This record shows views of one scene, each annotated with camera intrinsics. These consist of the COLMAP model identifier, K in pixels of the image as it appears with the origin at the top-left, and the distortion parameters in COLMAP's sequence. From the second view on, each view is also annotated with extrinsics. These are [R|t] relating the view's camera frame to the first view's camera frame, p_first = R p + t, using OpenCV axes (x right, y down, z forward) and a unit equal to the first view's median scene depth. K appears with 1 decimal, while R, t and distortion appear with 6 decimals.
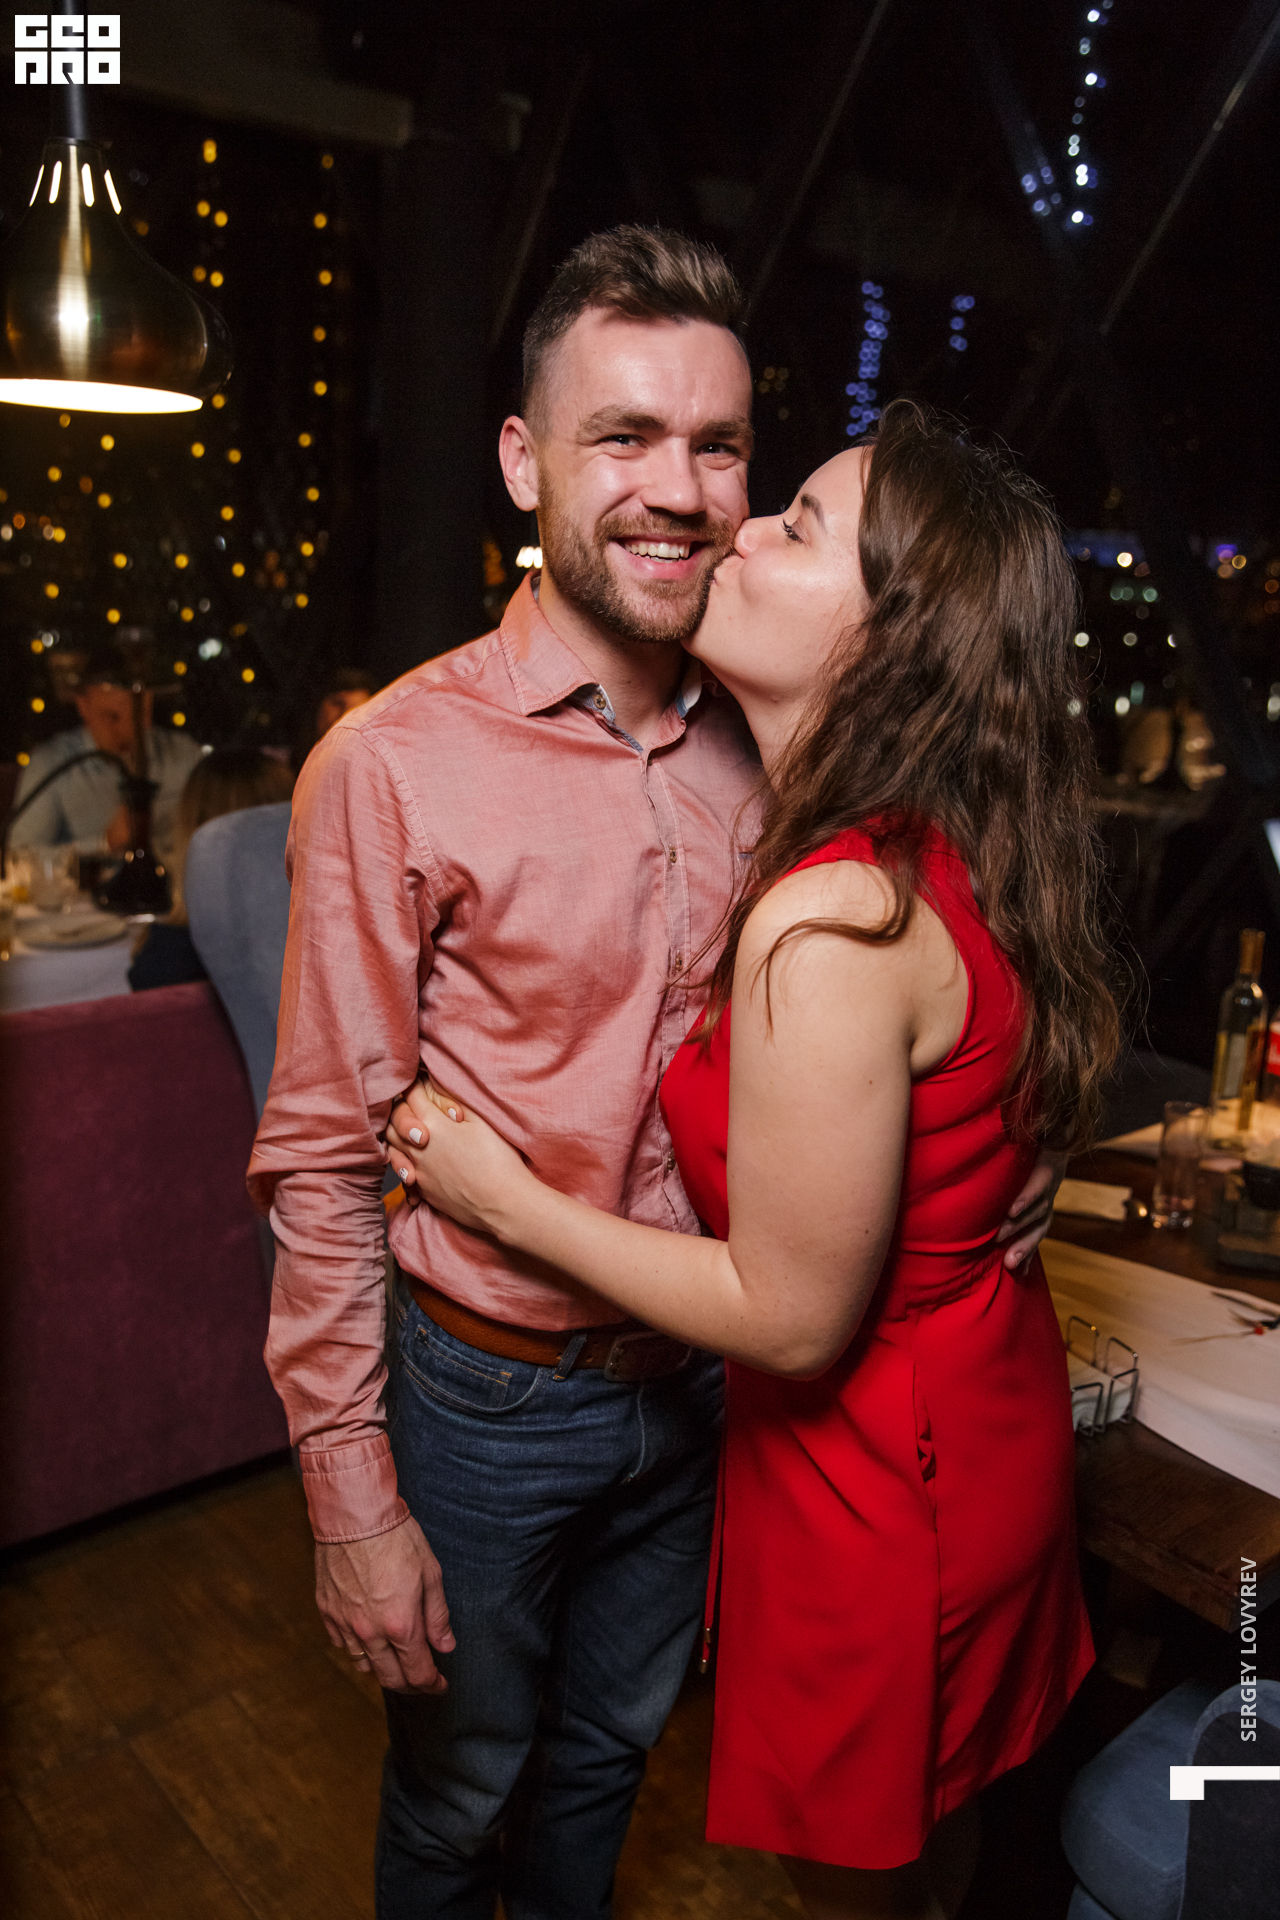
lens RADIAL K [[1609.5, 0, 647.8], [0, 1609.5, 955.9], [0, 0, 1]] dist [-0.027026, 0.002145]
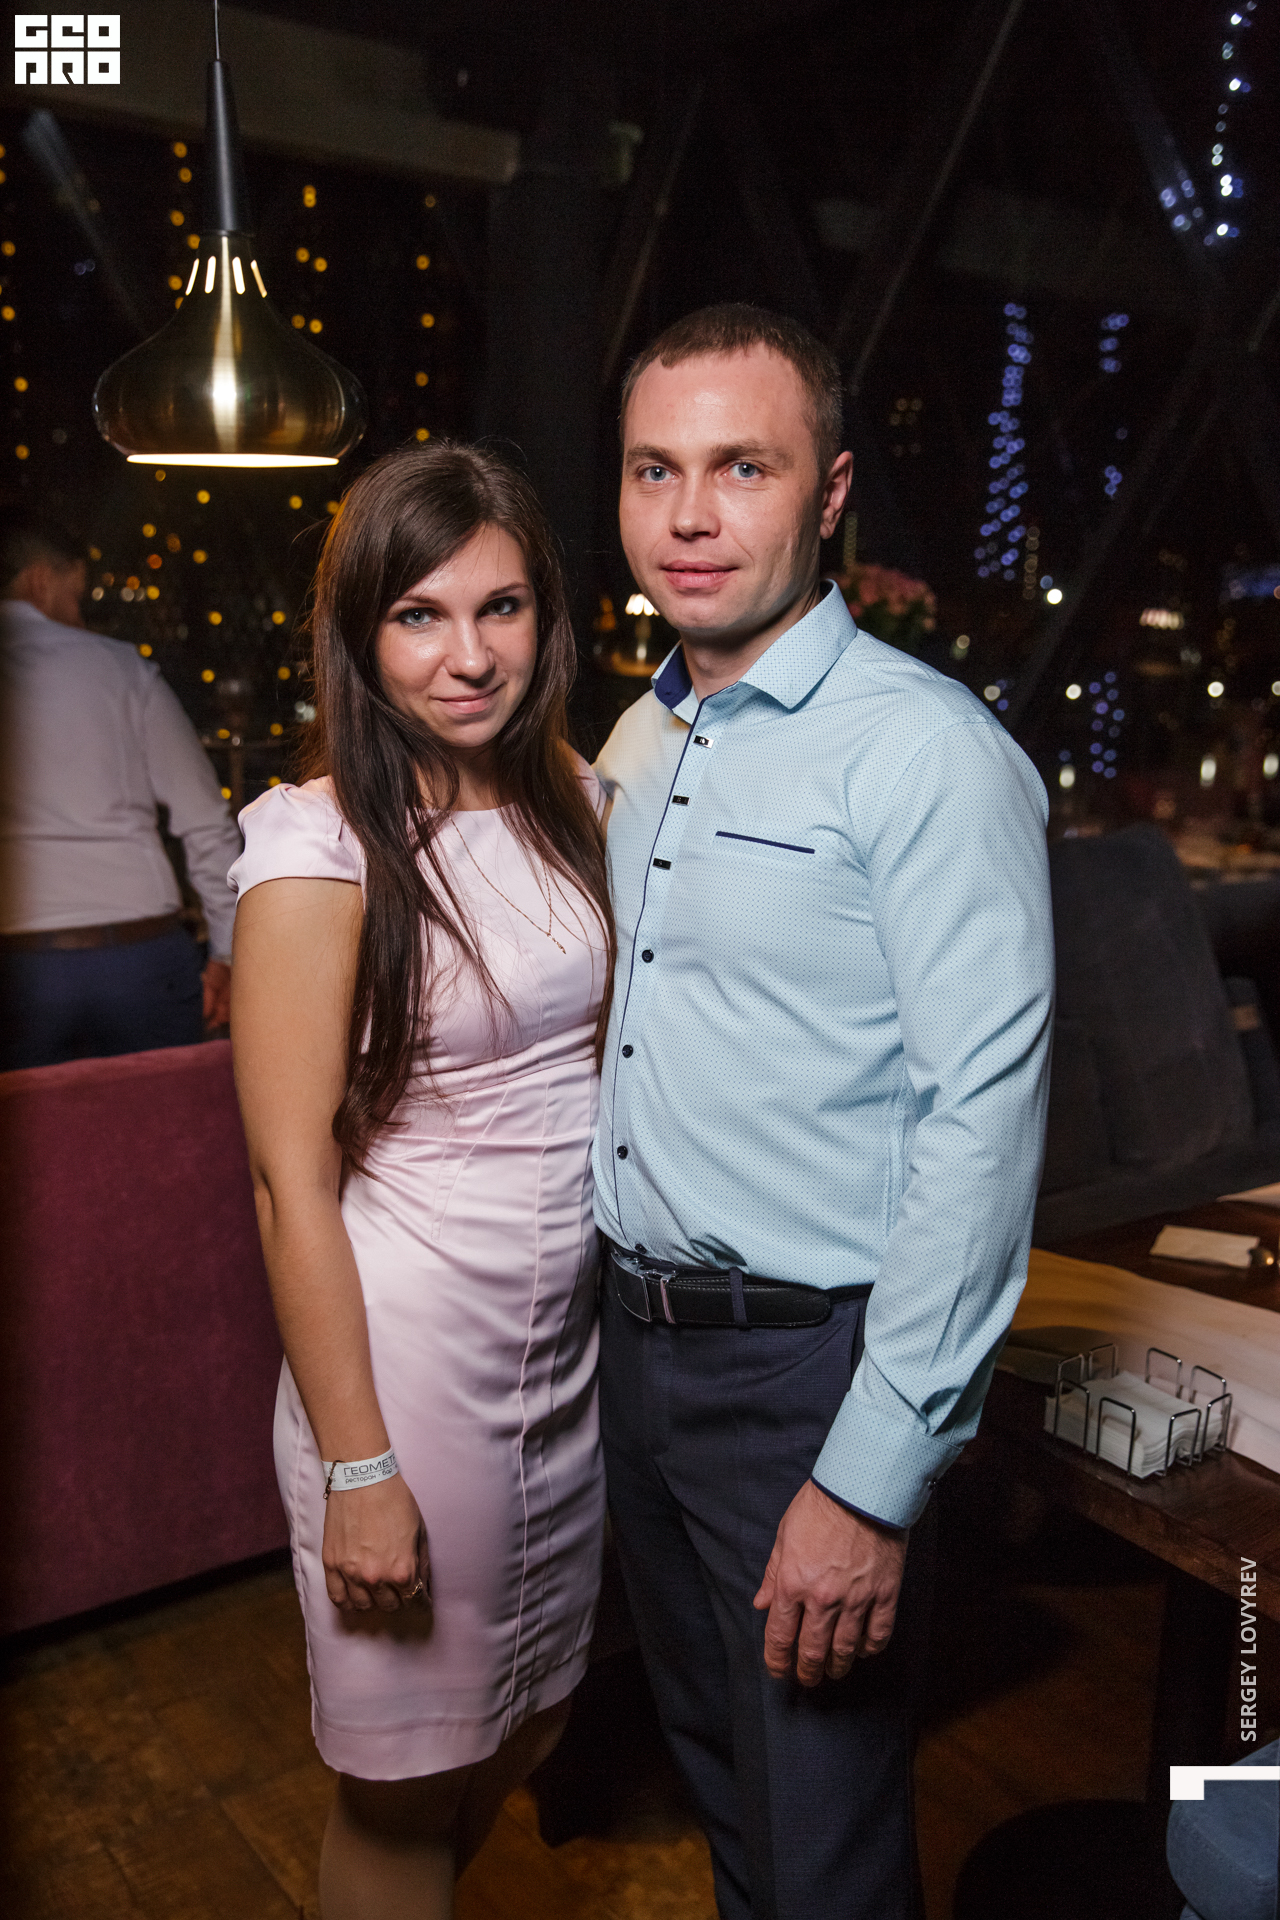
lens RADIAL K [[1900.0, 0, 640.0], [0, 1900.0, 960.0], [0, 0, 1]] dist [-0.009184, 0.003560]
pose [[0.996330, -0.007127, -0.085297, 0.021211], [0.001658, 0.997948, -0.064013, 0.033693], [0.085578, 0.063637, 0.994297, -0.104299]]
